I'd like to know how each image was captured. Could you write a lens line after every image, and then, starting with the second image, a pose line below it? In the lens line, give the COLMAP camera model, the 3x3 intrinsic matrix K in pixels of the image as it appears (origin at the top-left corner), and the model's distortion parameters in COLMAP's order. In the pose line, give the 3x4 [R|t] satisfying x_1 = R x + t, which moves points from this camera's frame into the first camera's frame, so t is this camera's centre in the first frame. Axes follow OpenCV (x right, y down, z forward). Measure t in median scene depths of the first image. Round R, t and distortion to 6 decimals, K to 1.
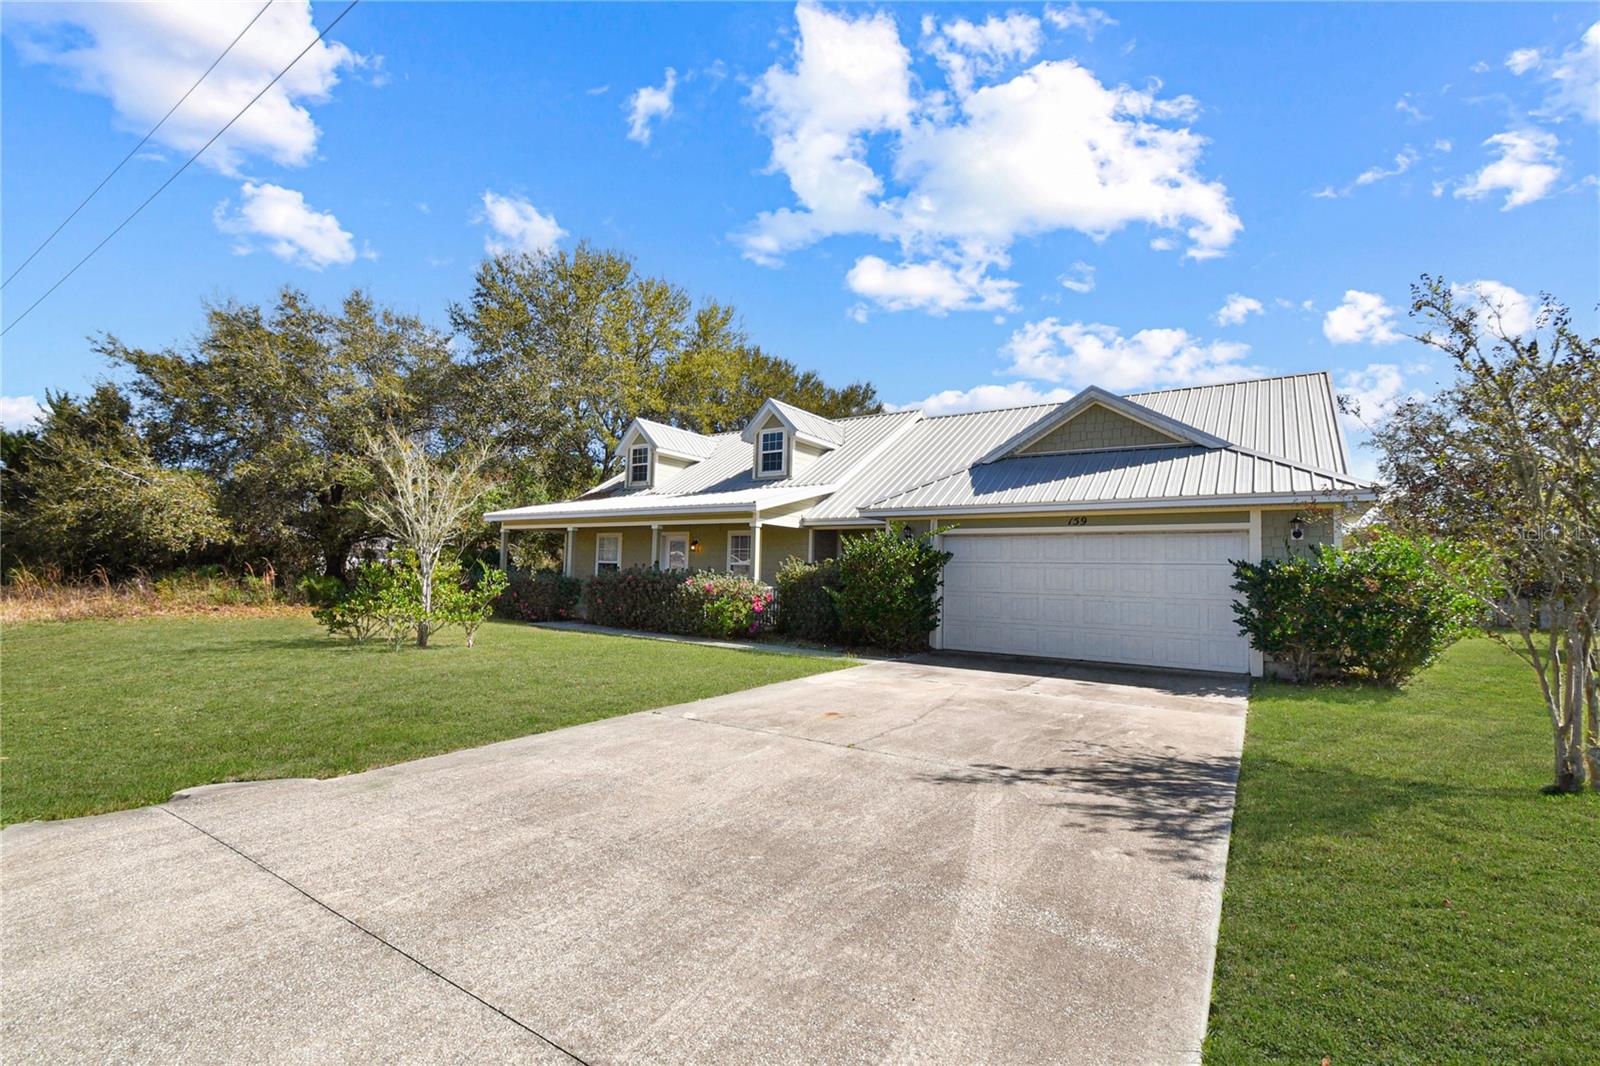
lens RADIAL K [[713.5, 0, 794.5], [0, 713.5, 524.8], [0, 0, 1]] dist [0.017920, -0.024803]
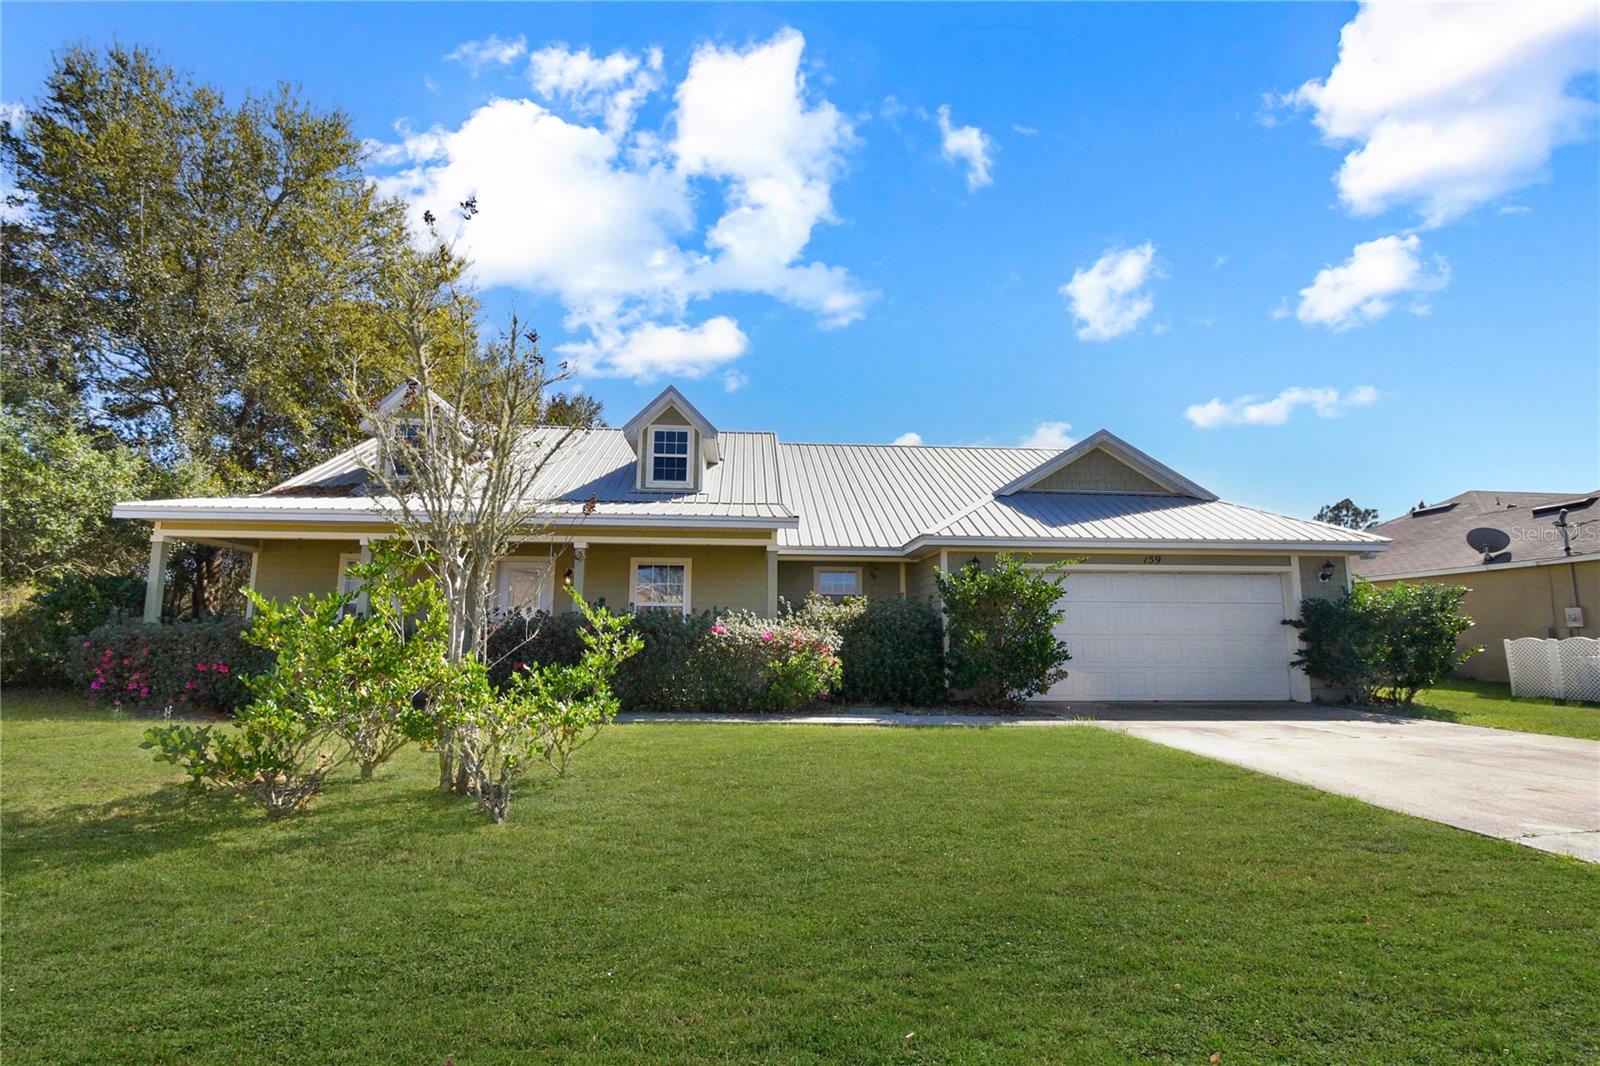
lens RADIAL K [[713.5, 0, 794.5], [0, 713.5, 524.8], [0, 0, 1]] dist [0.017920, -0.024803]
pose [[0.785905, 0.076413, 0.613607, -0.405801], [-0.031010, 0.995957, -0.084311, 0.030715], [-0.617569, 0.047233, 0.785098, 0.354132]]
